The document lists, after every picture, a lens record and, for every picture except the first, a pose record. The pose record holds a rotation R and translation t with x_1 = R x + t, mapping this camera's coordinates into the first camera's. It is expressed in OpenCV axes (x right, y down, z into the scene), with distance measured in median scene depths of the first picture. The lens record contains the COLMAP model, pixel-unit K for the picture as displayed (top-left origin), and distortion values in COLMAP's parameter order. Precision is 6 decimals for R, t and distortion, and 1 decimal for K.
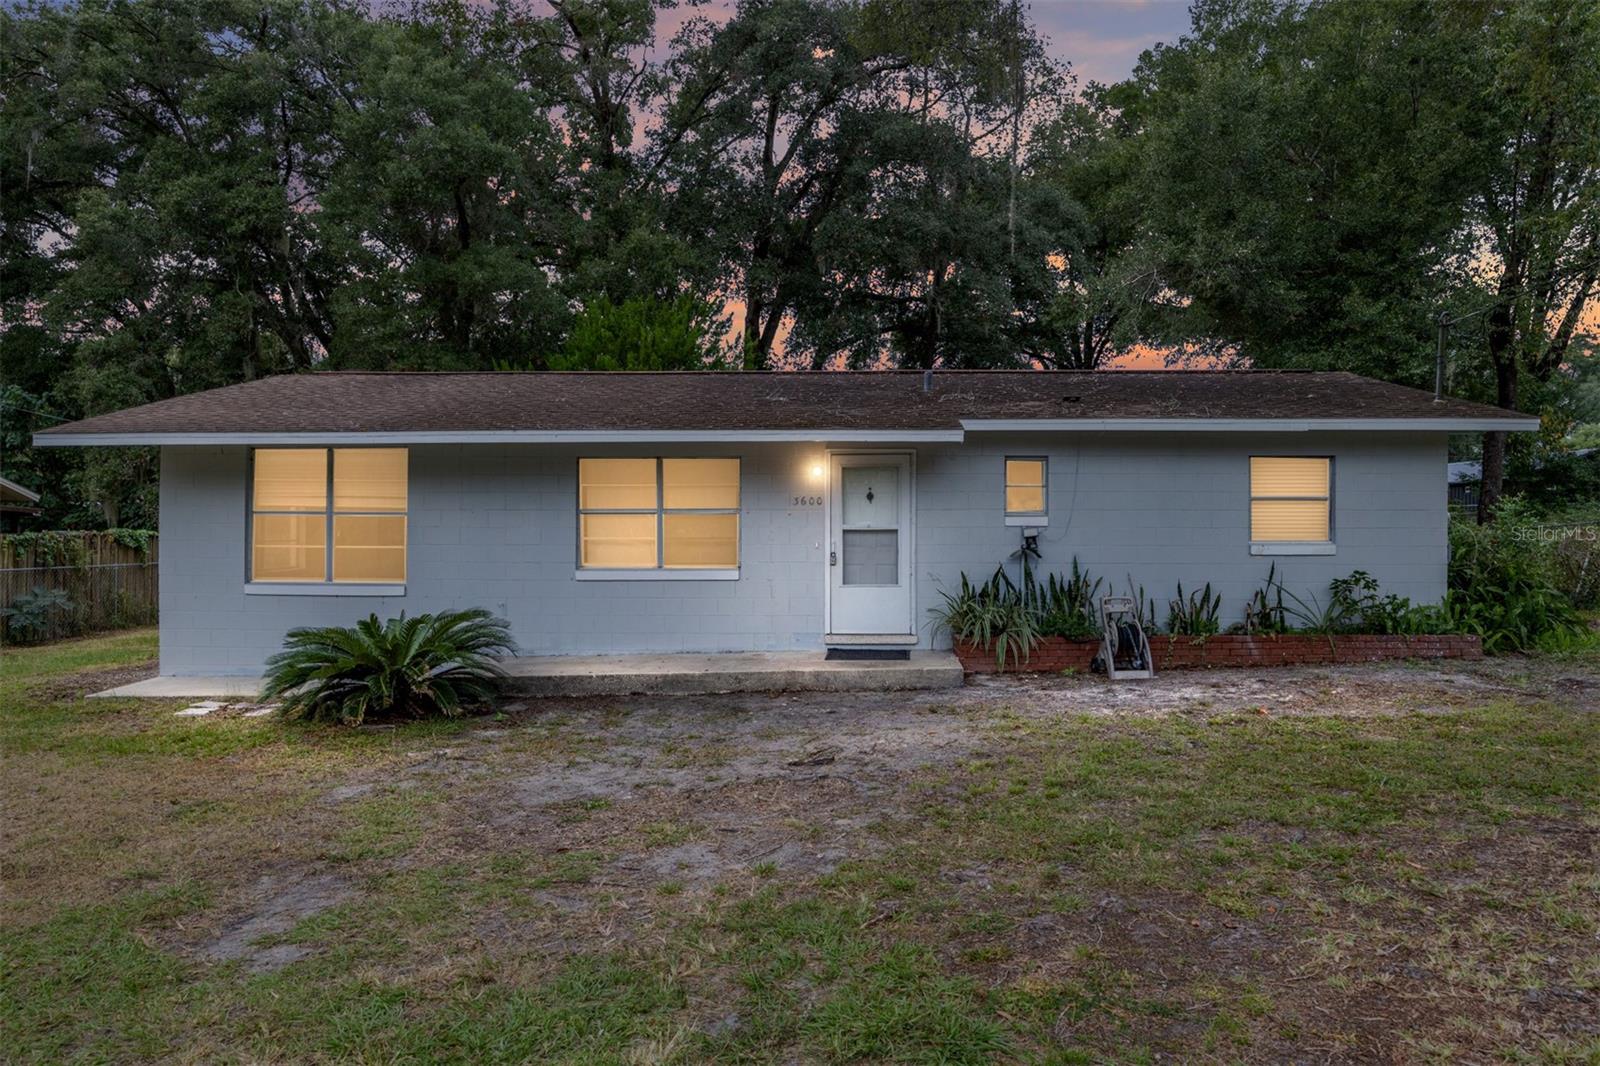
lens RADIAL K [[1075.5, 0, 797.7], [0, 1075.5, 538.7], [0, 0, 1]] dist [0.002957, 0.000298]
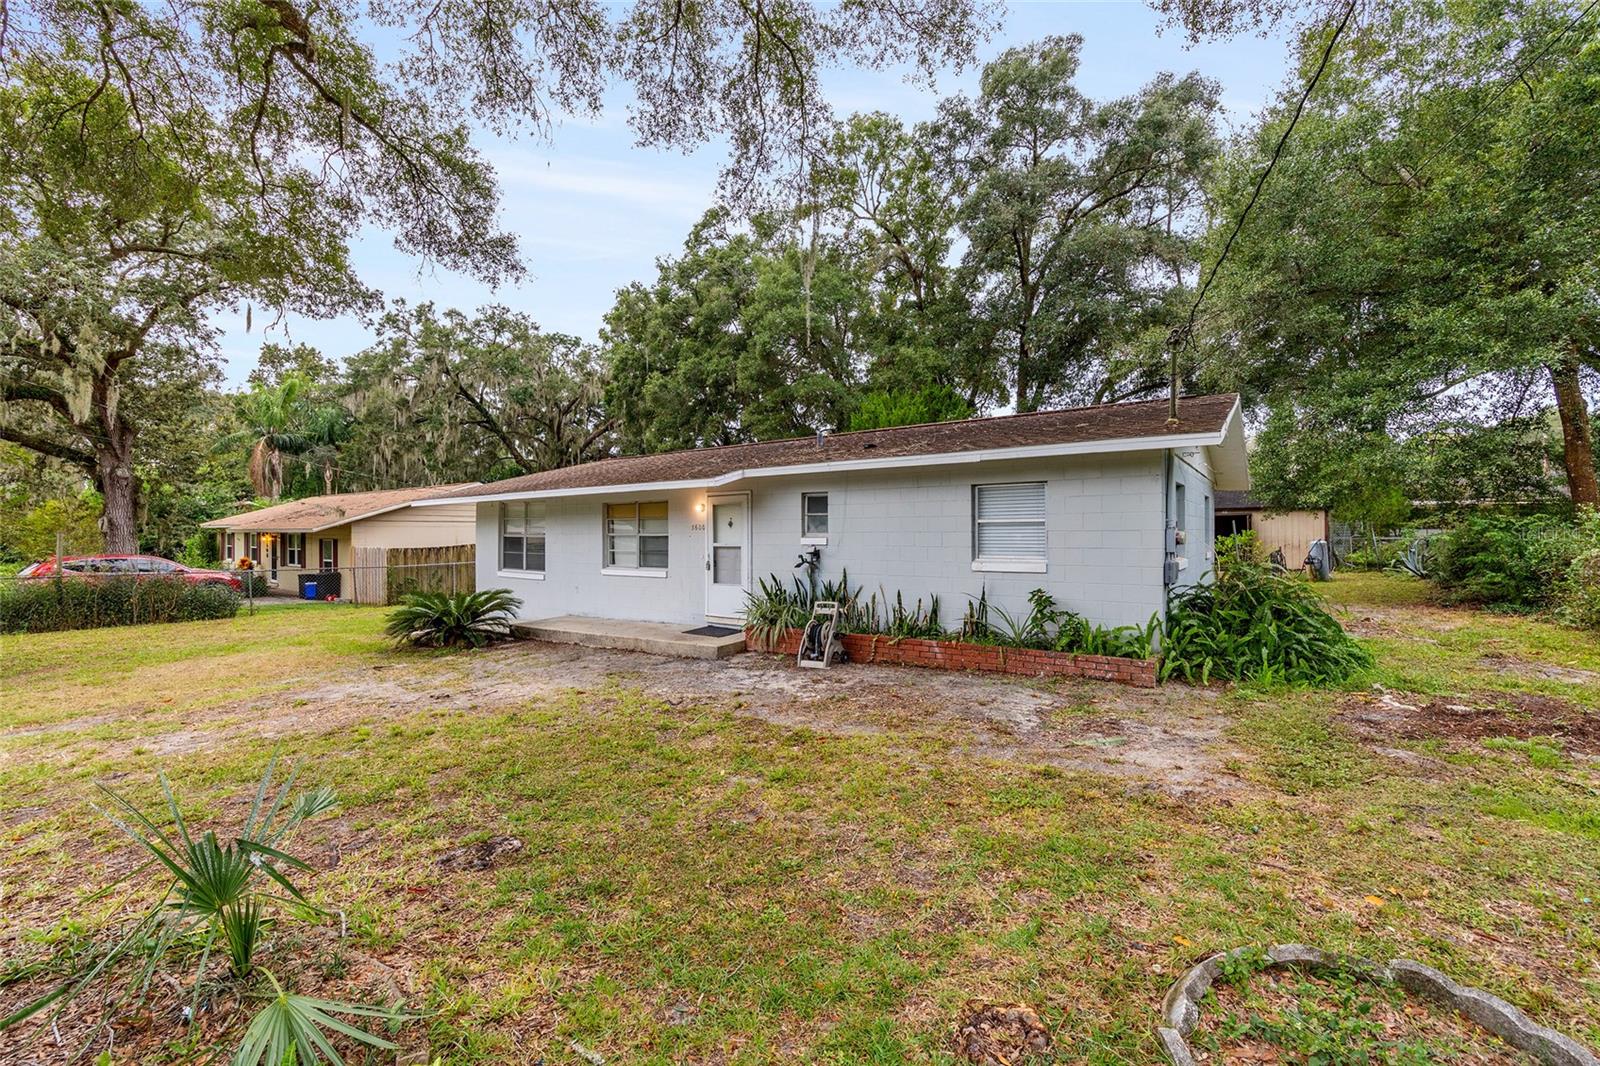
lens RADIAL K [[649.6, 0, 804.4], [0, 649.6, 541.0], [0, 0, 1]] dist [0.001589, 0.000009]
pose [[0.826085, 0.002130, -0.563542, 0.636515], [0.000935, 0.999986, 0.005150, -0.019552], [0.563545, -0.004781, 0.826071, 0.314402]]
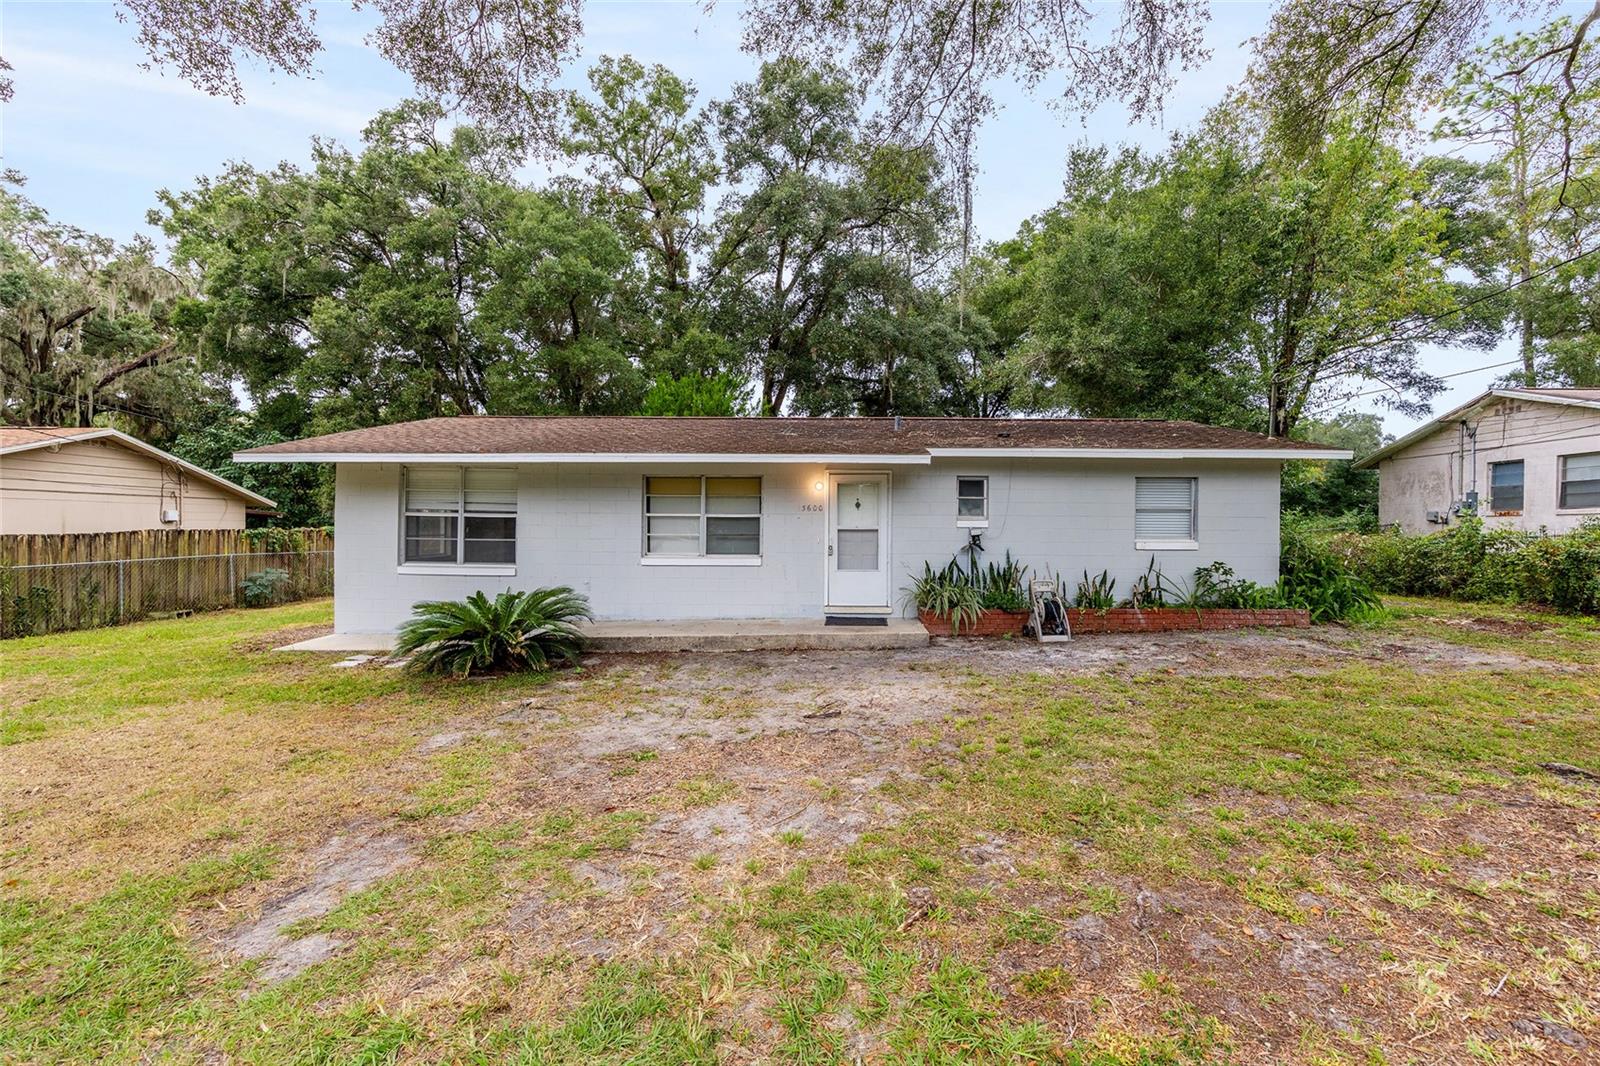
lens RADIAL K [[685.3, 0, 800.0], [0, 685.3, 533.0], [0, 0, 1]] dist [0.000251, 0.000053]
pose [[0.999941, 0.006453, 0.008760, -0.013031], [-0.006398, 0.999960, -0.006299, 0.002282], [-0.008800, 0.006243, 0.999942, 0.129048]]
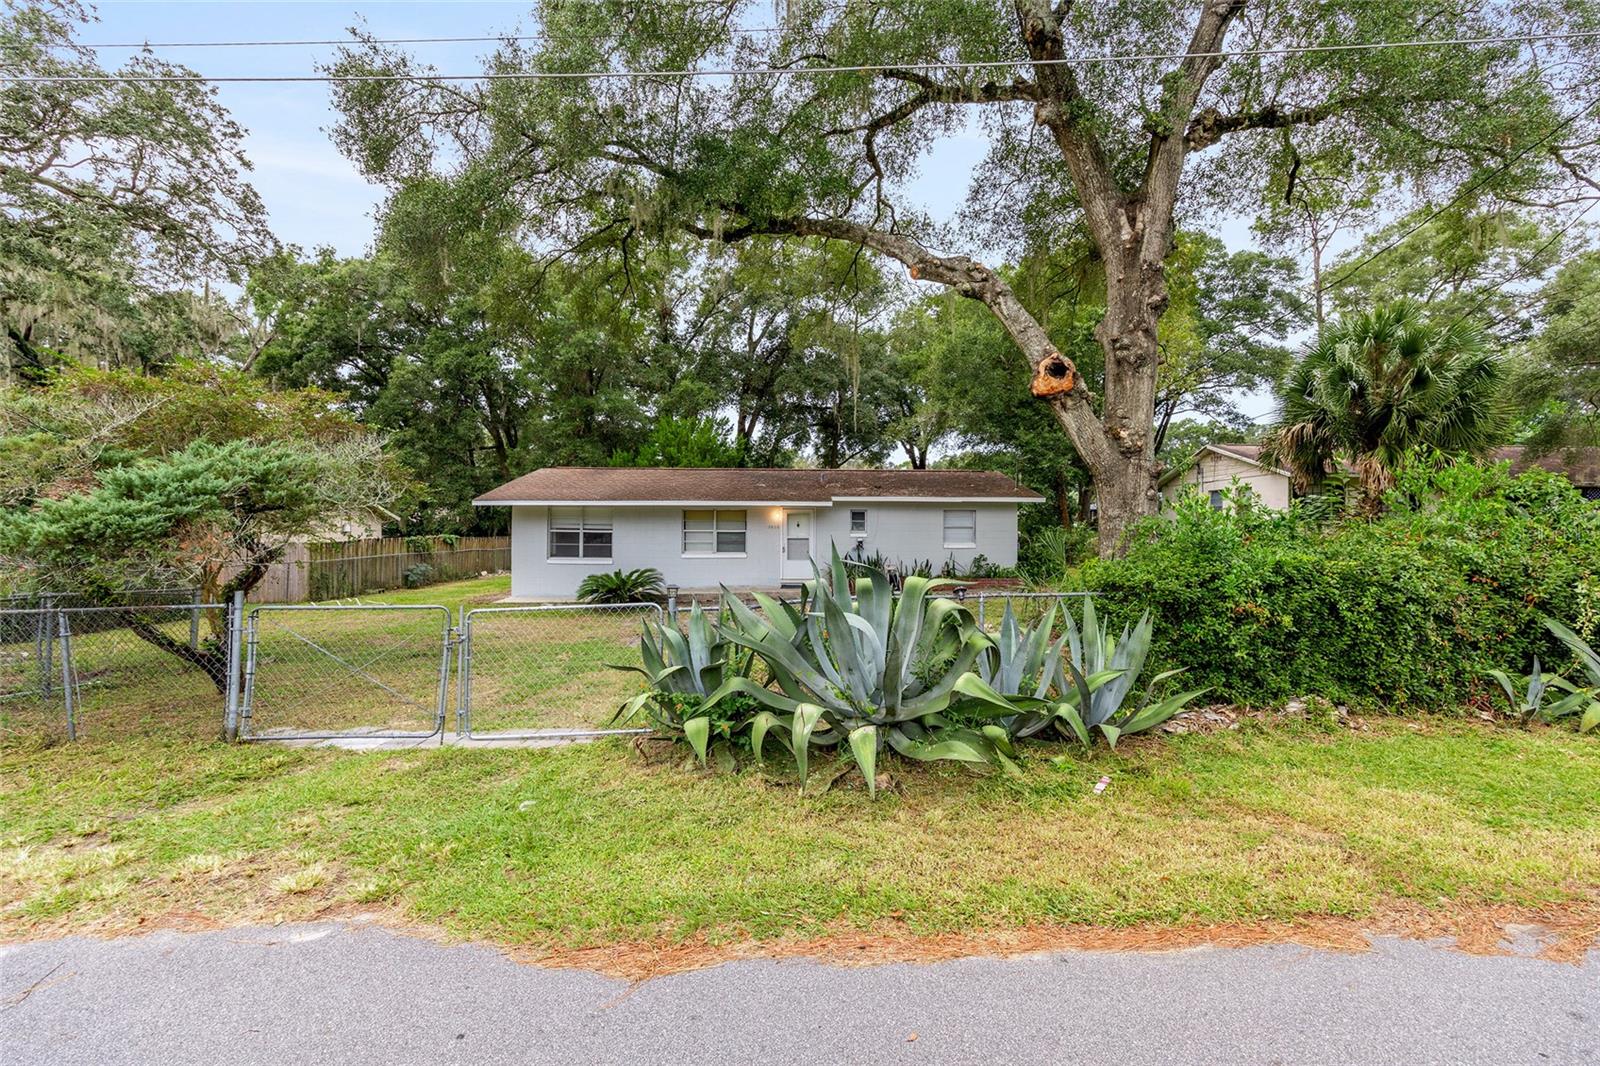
lens RADIAL K [[649.6, 0, 804.4], [0, 649.6, 541.0], [0, 0, 1]] dist [0.001589, 0.000009]
pose [[0.998009, 0.001988, 0.063043, -0.014546], [-0.002491, 0.999966, 0.007894, -0.013731], [-0.063025, -0.008035, 0.997980, -0.526245]]
